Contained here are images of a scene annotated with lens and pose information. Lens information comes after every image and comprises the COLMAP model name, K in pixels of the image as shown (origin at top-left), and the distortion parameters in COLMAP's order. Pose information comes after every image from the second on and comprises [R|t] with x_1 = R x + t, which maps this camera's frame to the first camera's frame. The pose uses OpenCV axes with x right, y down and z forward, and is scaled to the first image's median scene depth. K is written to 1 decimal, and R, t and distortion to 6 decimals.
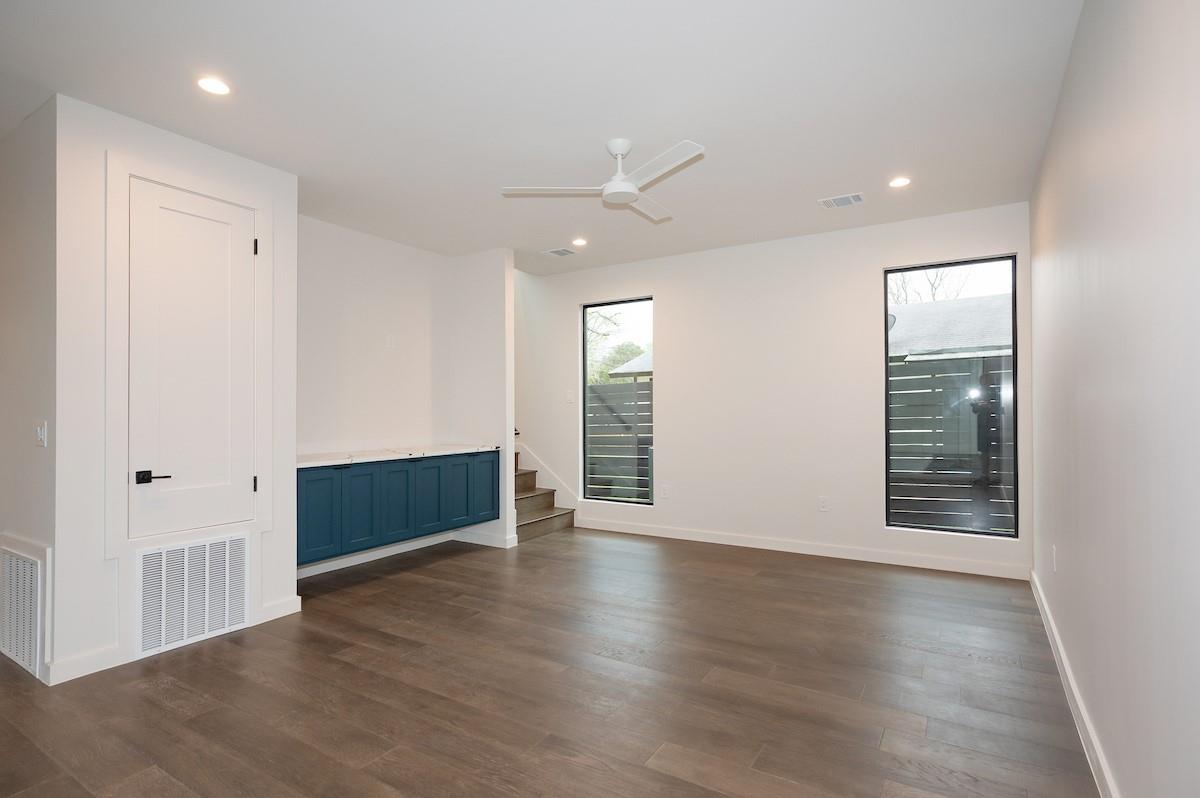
lens RADIAL K [[589.5, 0, 600.0], [0, 589.5, 399.0], [0, 0, 1]] dist [0.000256, 0.000255]
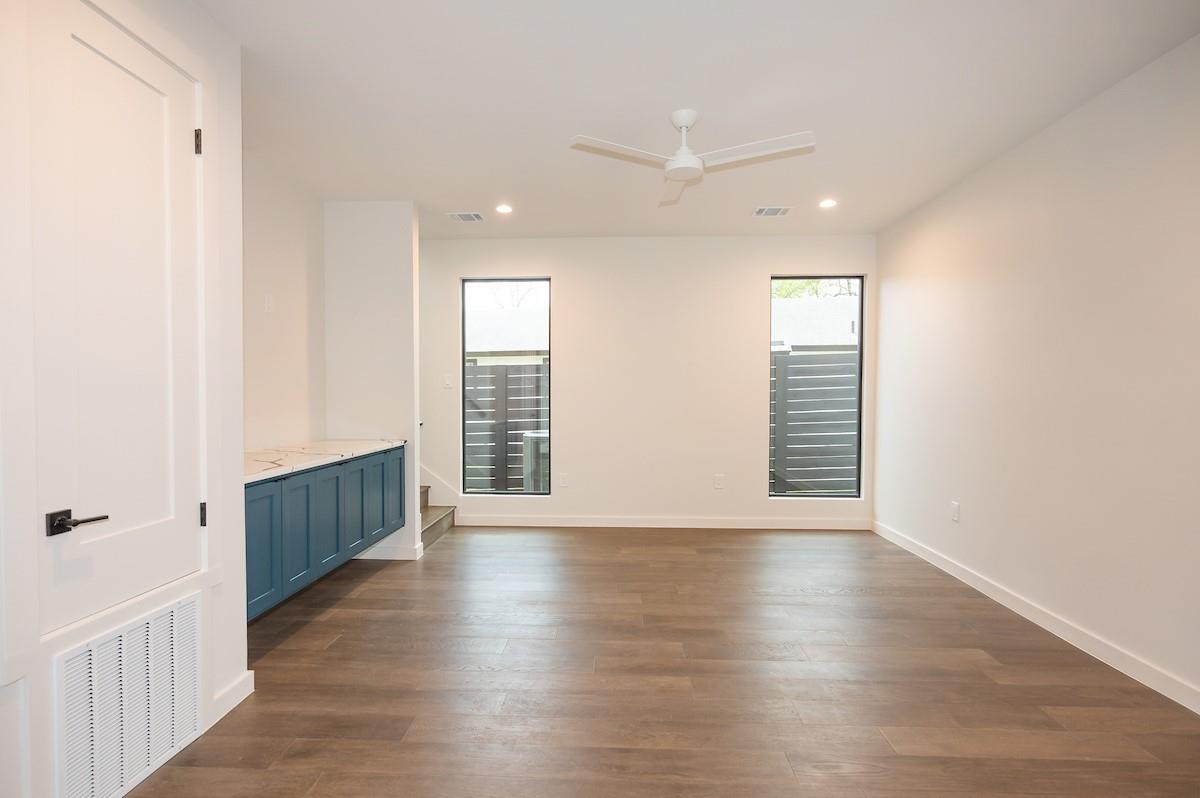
lens RADIAL K [[574.0, 0, 598.7], [0, 574.0, 401.7], [0, 0, 1]] dist [0.000196, 0.000026]
pose [[0.873930, -0.003206, 0.486041, -0.372739], [-0.013369, 0.999441, 0.030631, -0.002947], [-0.485867, -0.033268, 0.873399, 0.179244]]
